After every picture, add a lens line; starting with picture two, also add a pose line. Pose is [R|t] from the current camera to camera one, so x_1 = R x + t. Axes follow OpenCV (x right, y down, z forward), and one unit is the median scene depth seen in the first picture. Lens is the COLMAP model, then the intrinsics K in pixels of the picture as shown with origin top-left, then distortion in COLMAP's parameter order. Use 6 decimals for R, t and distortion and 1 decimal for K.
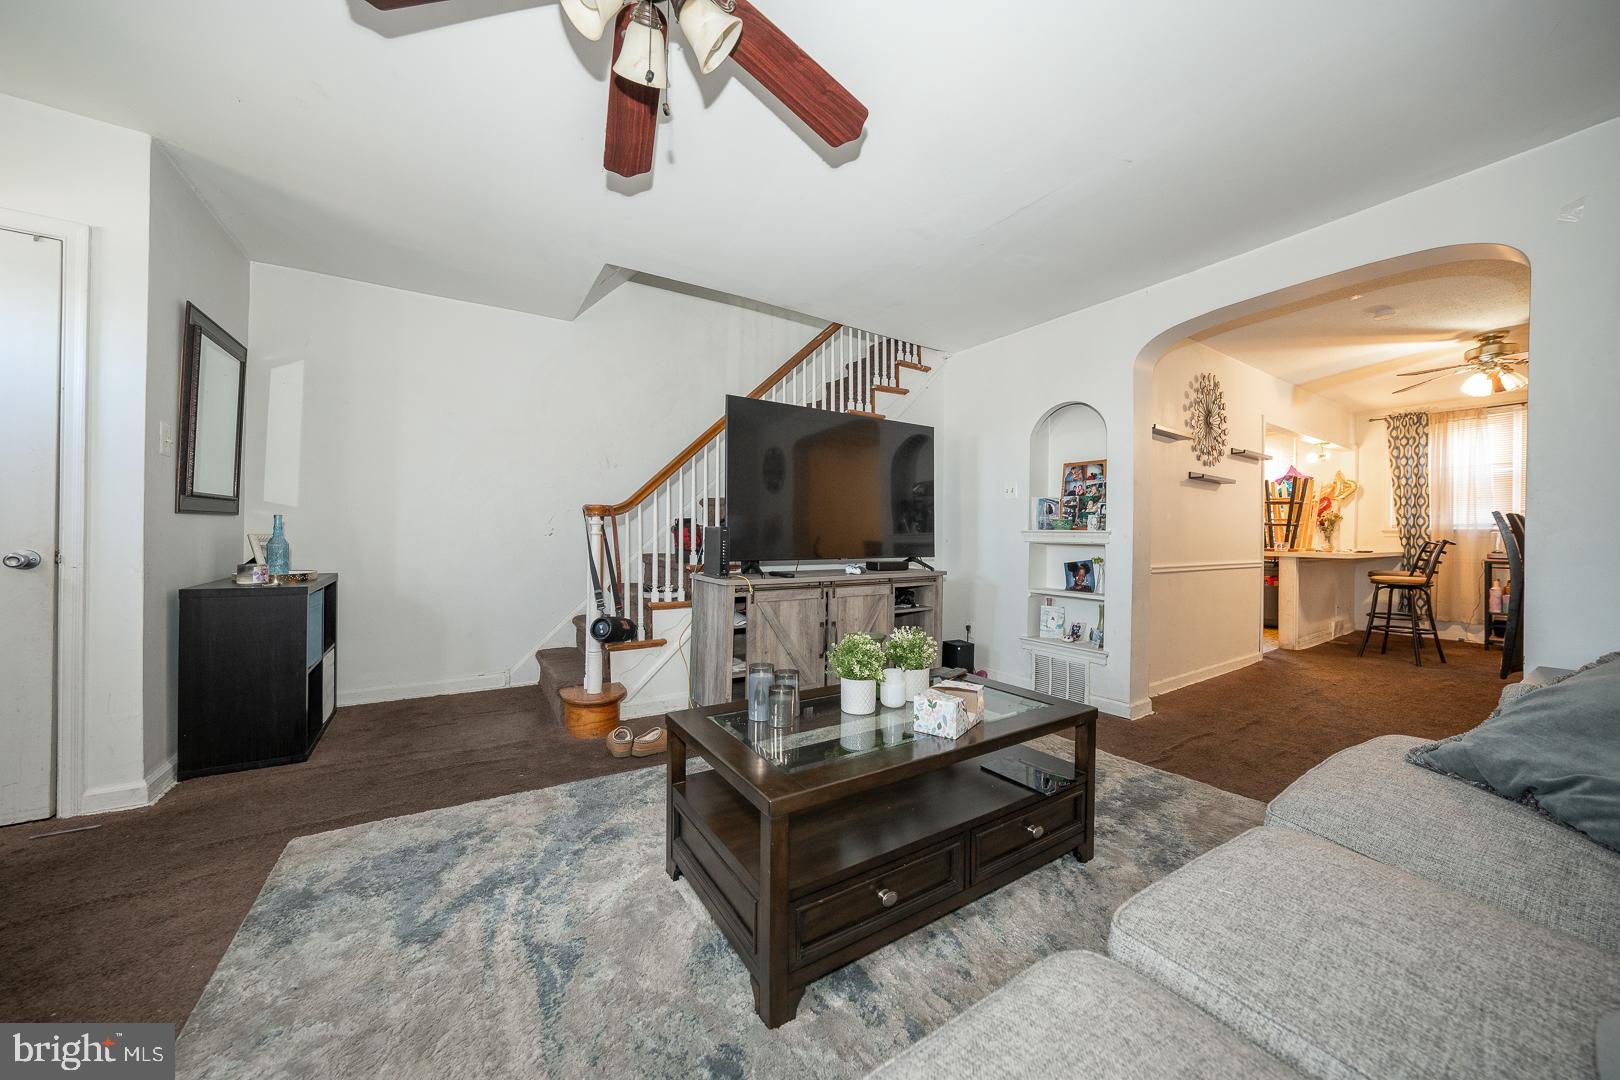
lens RADIAL K [[555.9, 0, 812.8], [0, 555.9, 535.1], [0, 0, 1]] dist [-0.022378, 0.003646]
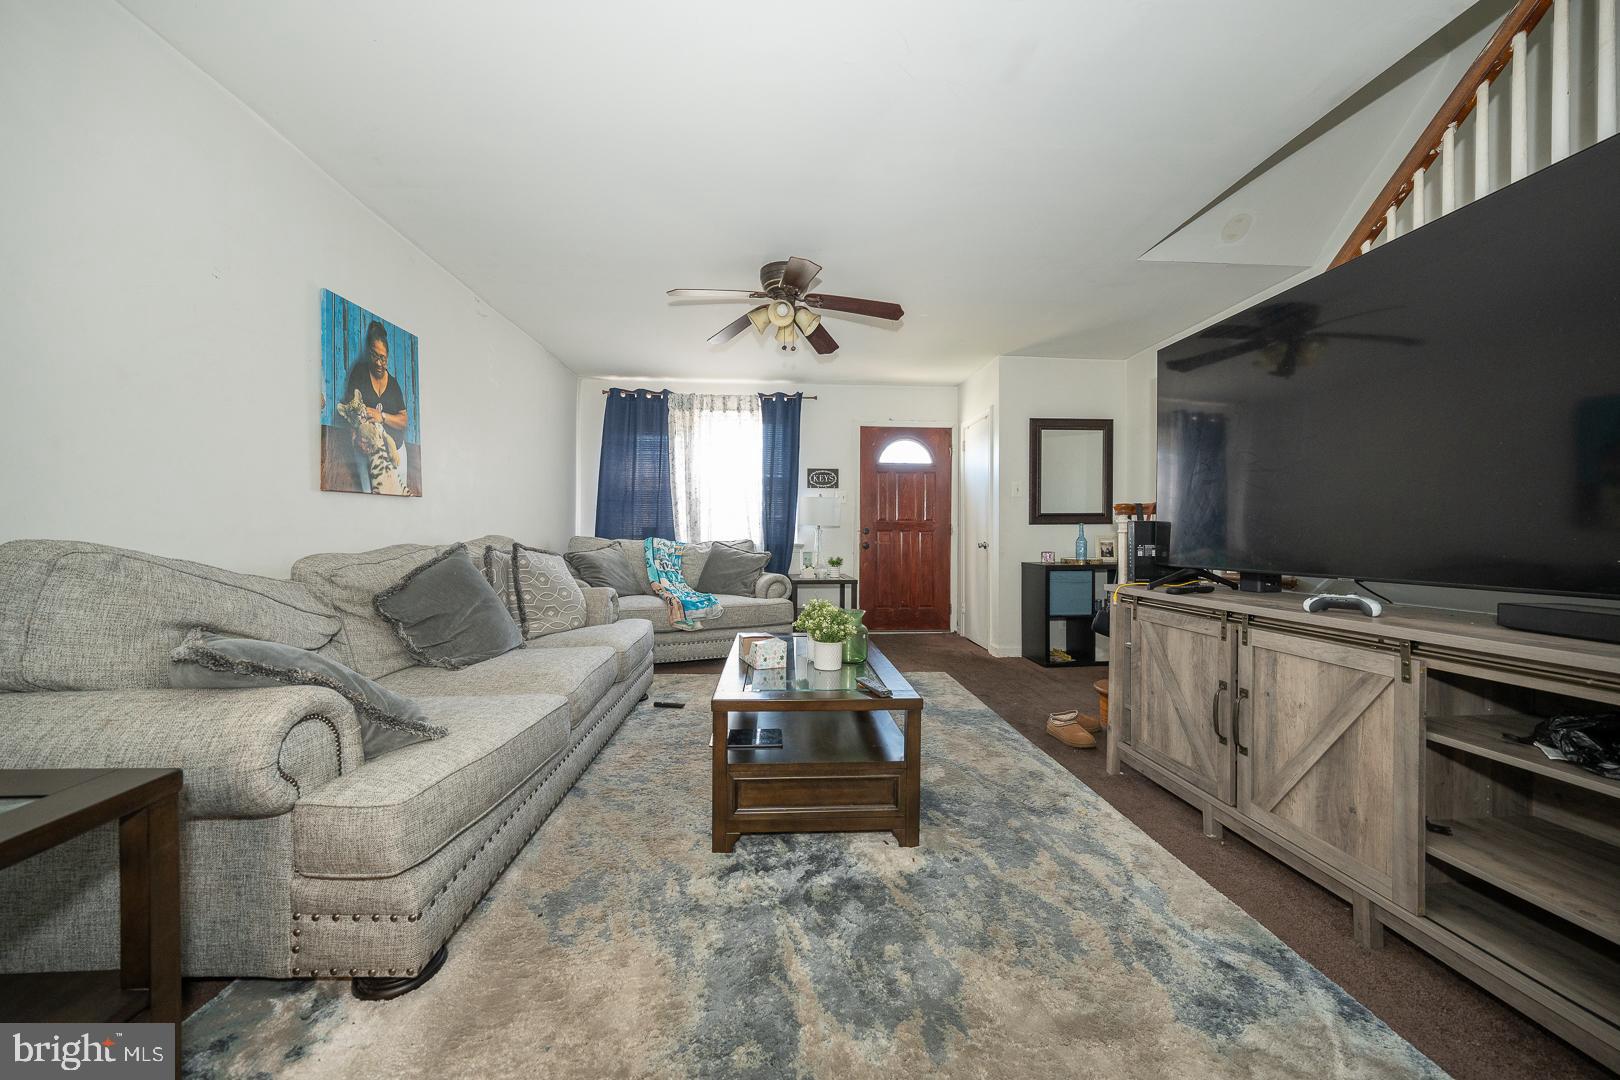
lens RADIAL K [[555.9, 0, 812.5], [0, 555.9, 541.6], [0, 0, 1]] dist [-0.022378, 0.003646]
pose [[-0.481338, 0.001579, -0.876534, 0.409094], [-0.007781, 0.999951, 0.006074, 0.007443], [0.876501, 0.009744, -0.481302, 0.517437]]
